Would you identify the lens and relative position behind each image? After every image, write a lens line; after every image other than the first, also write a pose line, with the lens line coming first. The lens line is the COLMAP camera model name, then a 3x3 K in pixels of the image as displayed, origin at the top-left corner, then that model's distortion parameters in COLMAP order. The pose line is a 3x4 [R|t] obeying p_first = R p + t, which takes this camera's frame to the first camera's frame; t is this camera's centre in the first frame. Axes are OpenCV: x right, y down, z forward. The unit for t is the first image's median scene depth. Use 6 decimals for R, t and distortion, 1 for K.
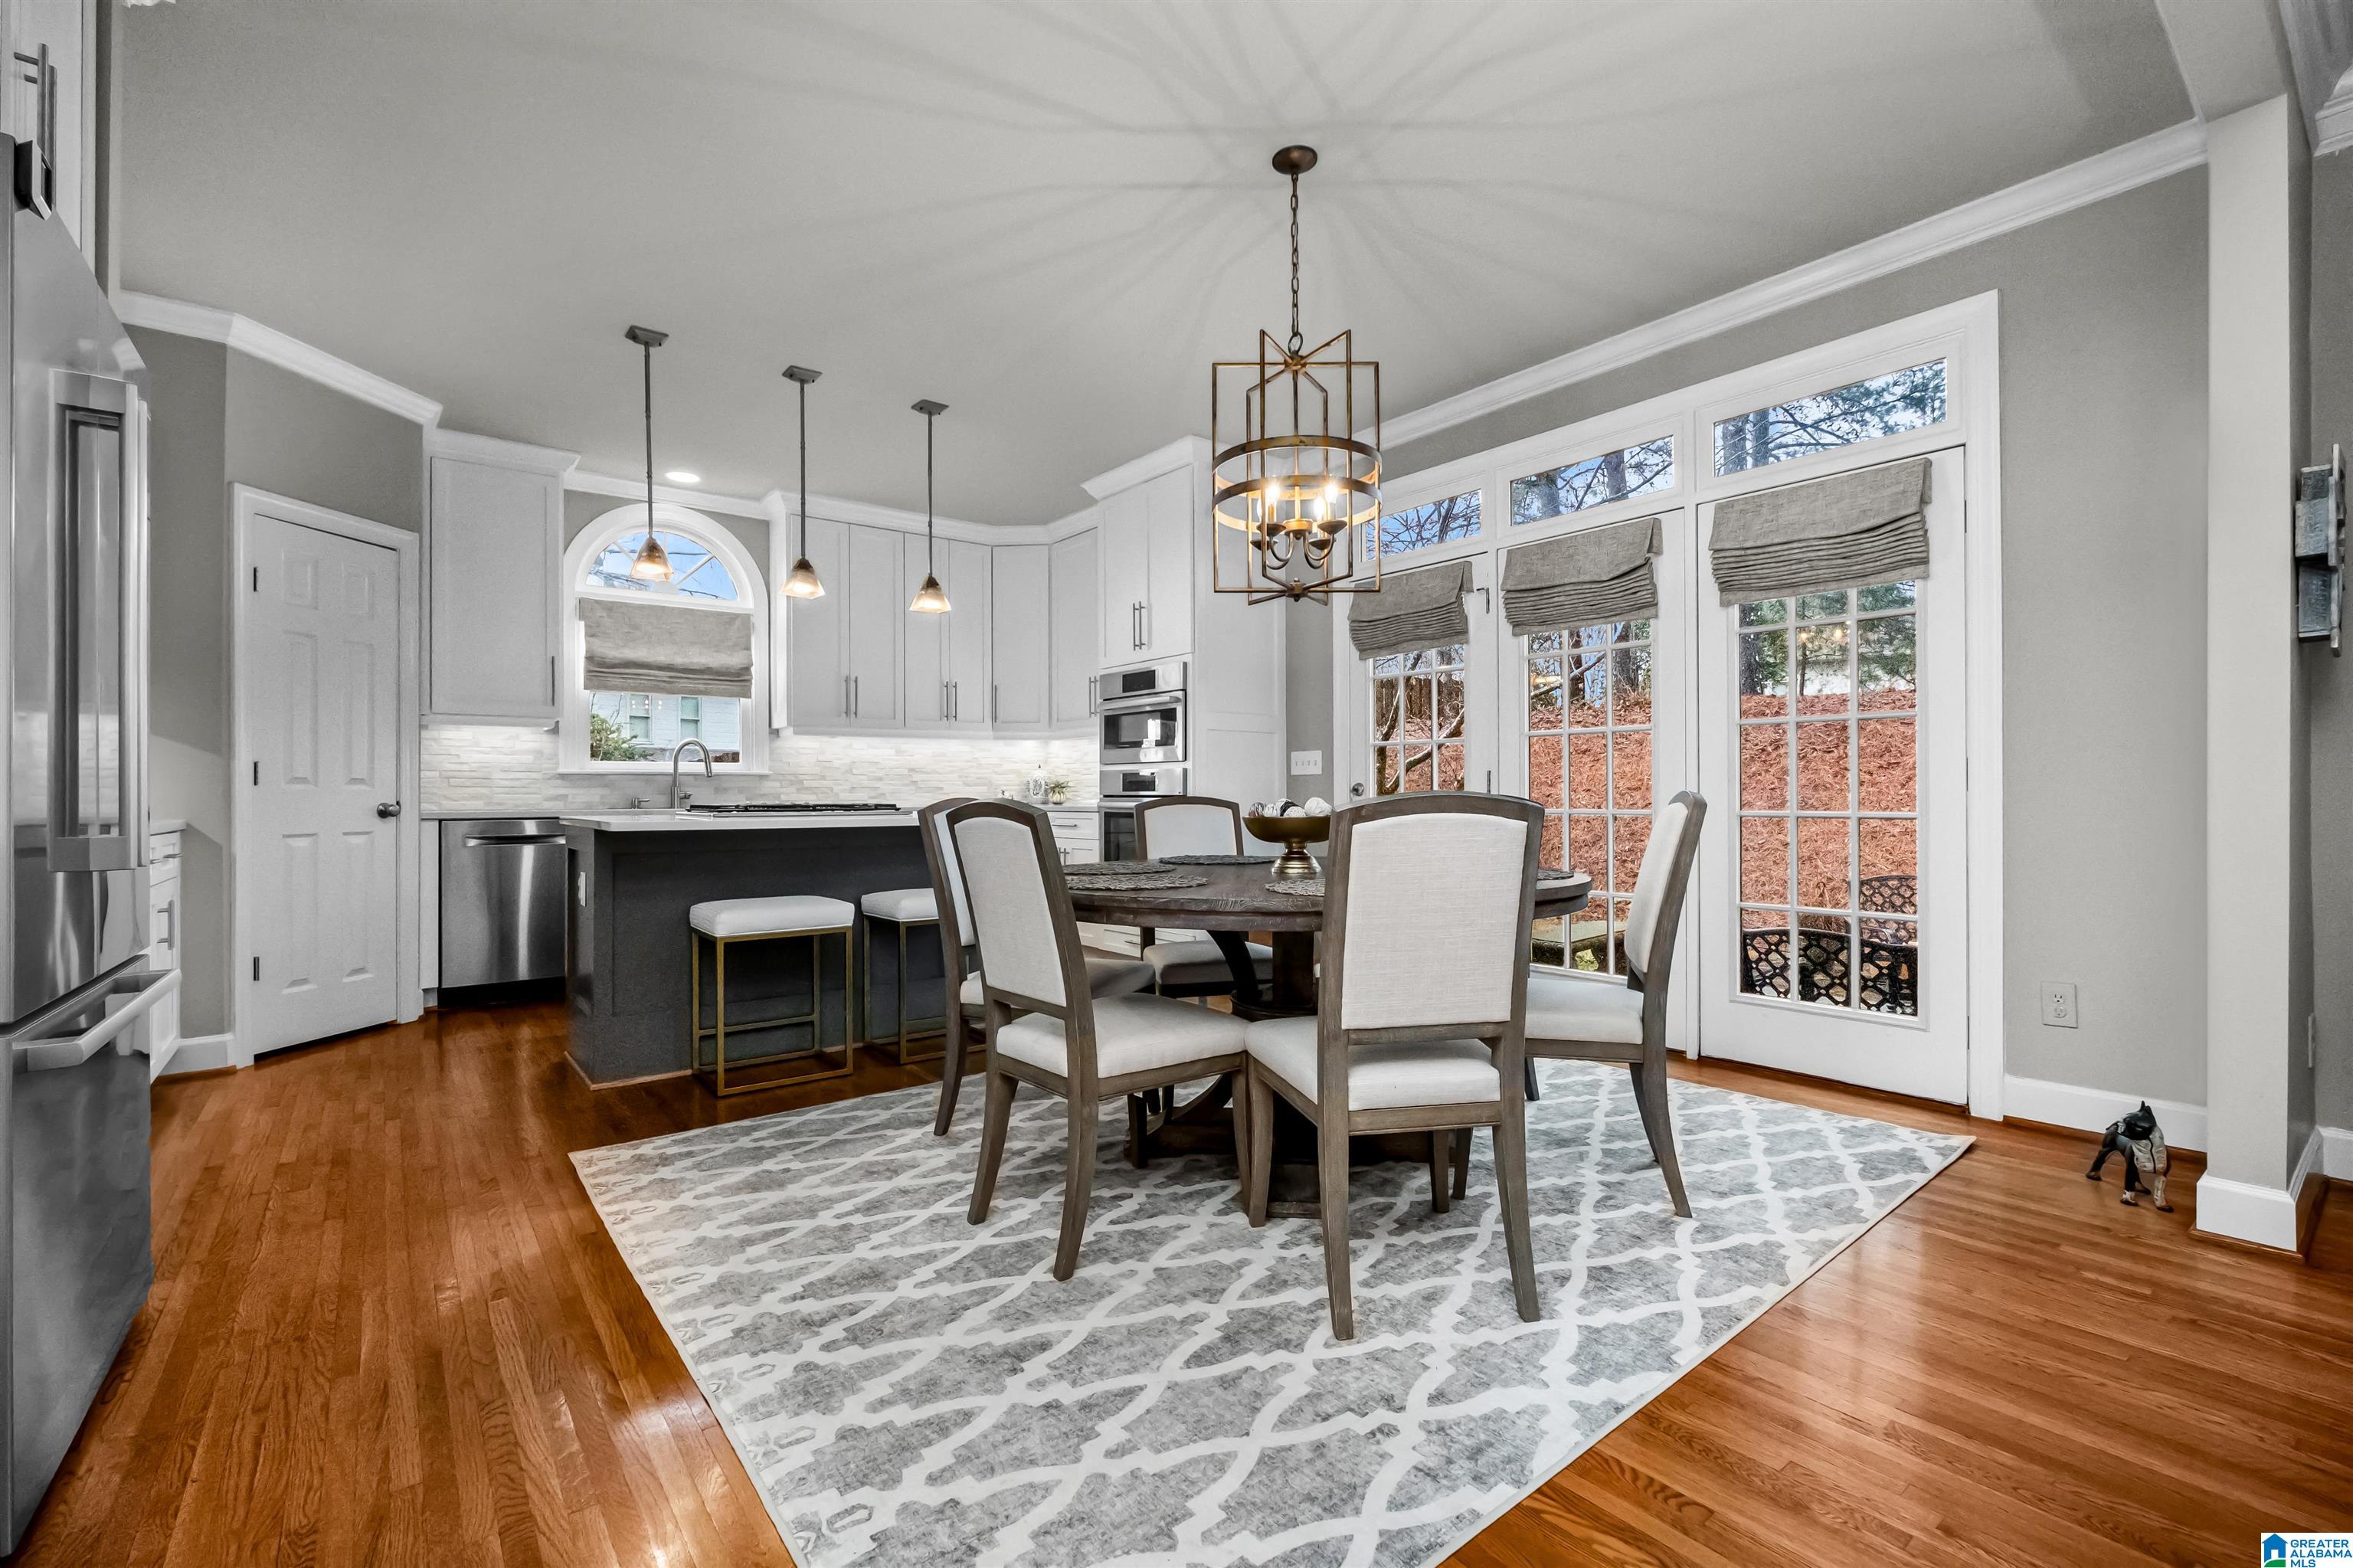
lens RADIAL K [[1019.1, 0, 1183.4], [0, 1019.1, 791.0], [0, 0, 1]] dist [0.000019, -0.000048]
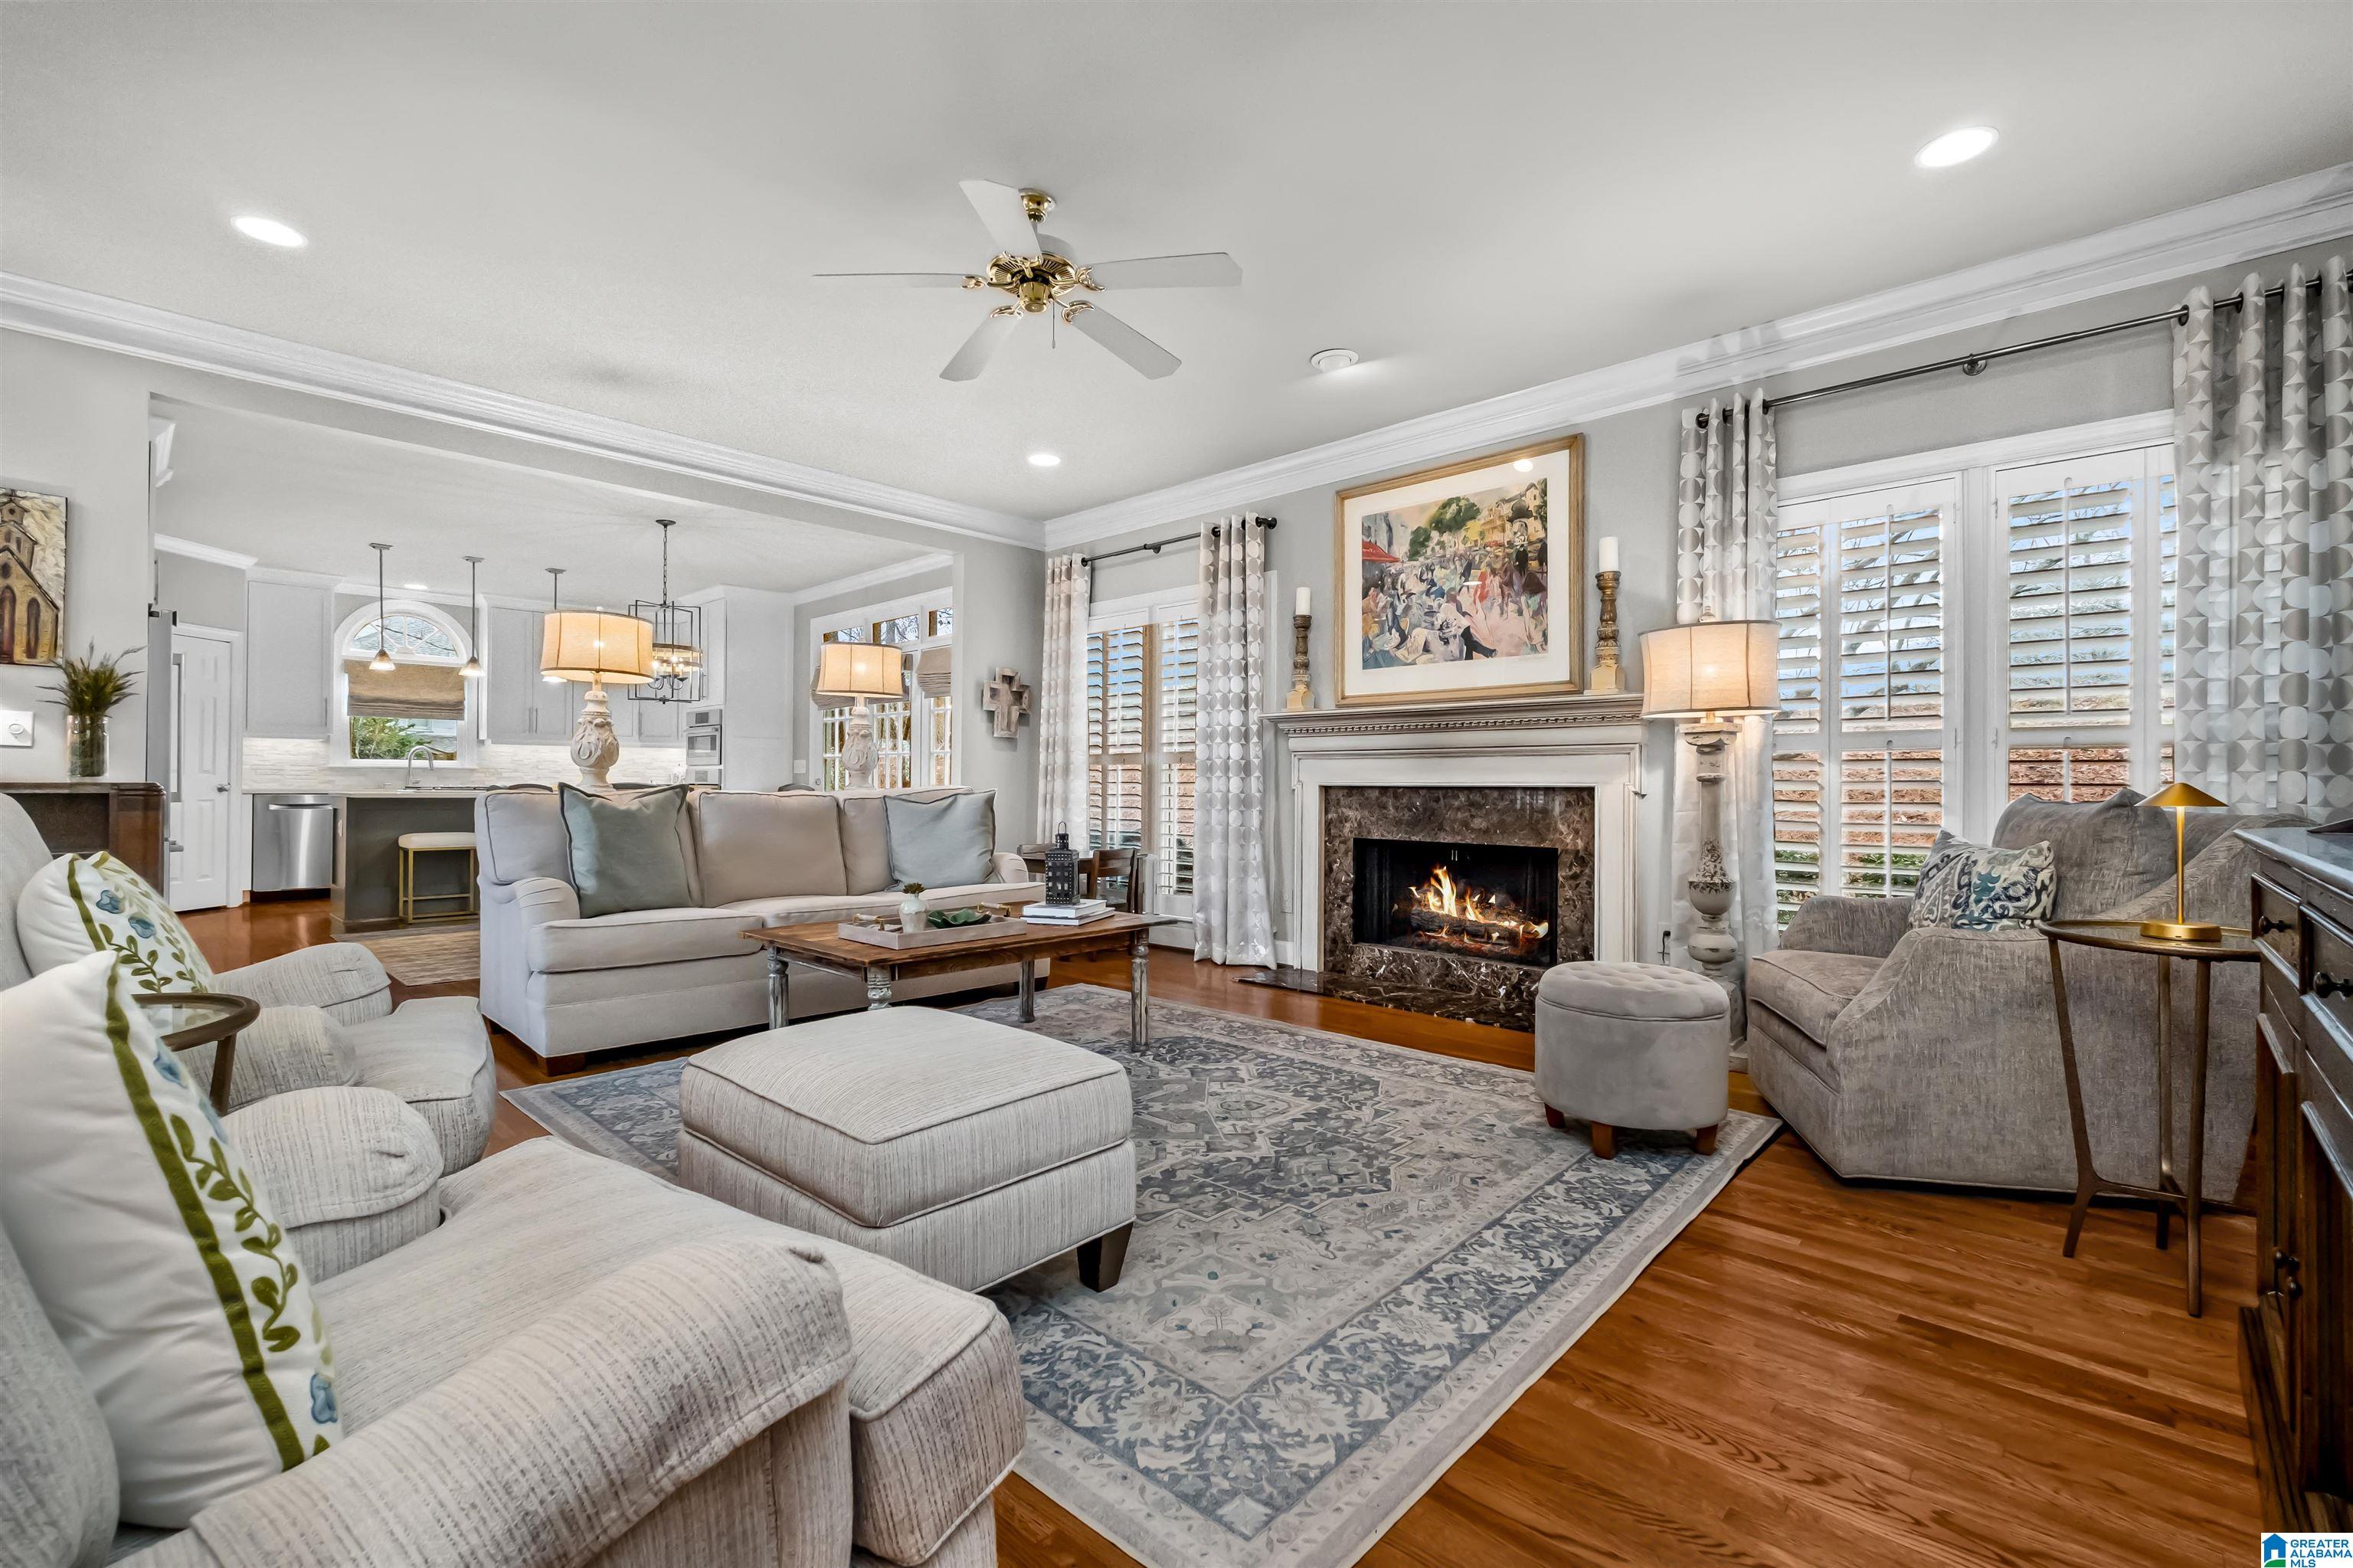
lens RADIAL K [[1033.6, 0, 1176.5], [0, 1033.6, 784.0], [0, 0, 1]] dist [0.001676, 0.000419]
pose [[0.990816, 0.011583, 0.134718, 0.518871], [-0.011979, 0.999926, 0.002130, -0.010009], [-0.134684, -0.003724, 0.990882, -0.842790]]
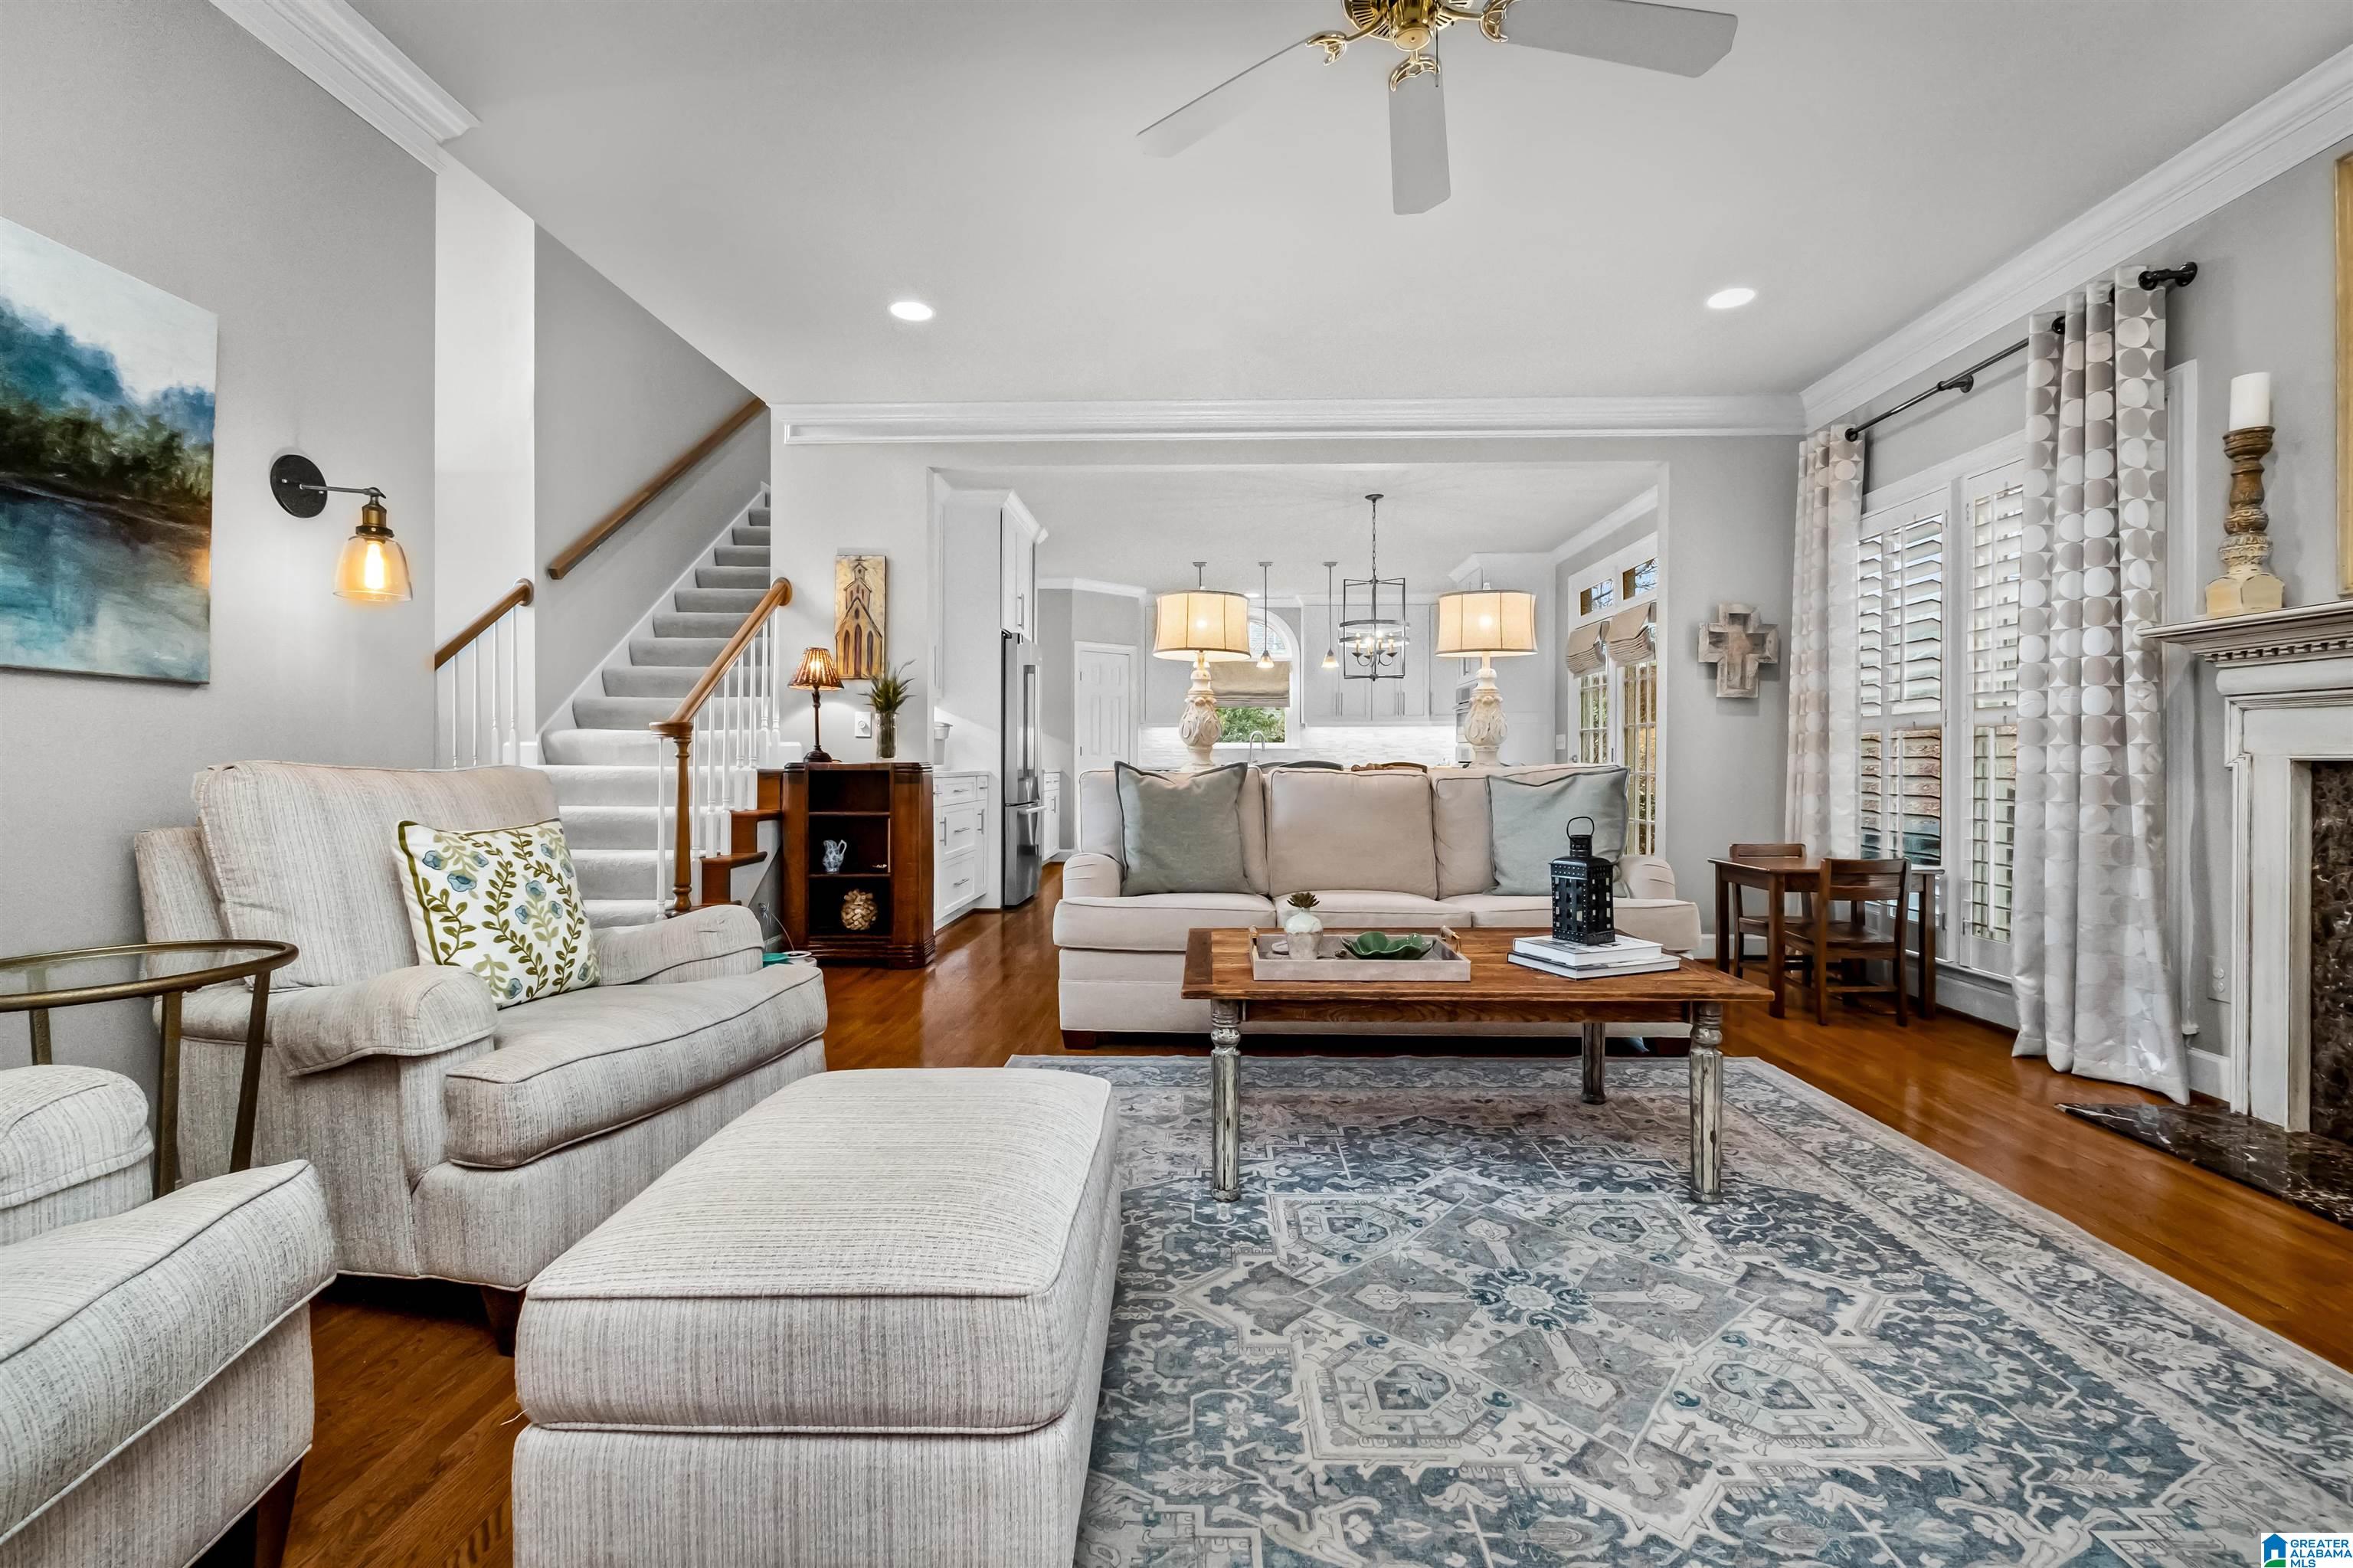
lens RADIAL K [[1031.9, 0, 1181.4], [0, 1031.9, 761.4], [0, 0, 1]] dist [-0.001388, 0.000338]
pose [[0.763412, 0.007475, -0.645869, 0.700551], [-0.002424, 0.999959, 0.008708, -0.010482], [0.645908, -0.005083, 0.763399, -0.602892]]
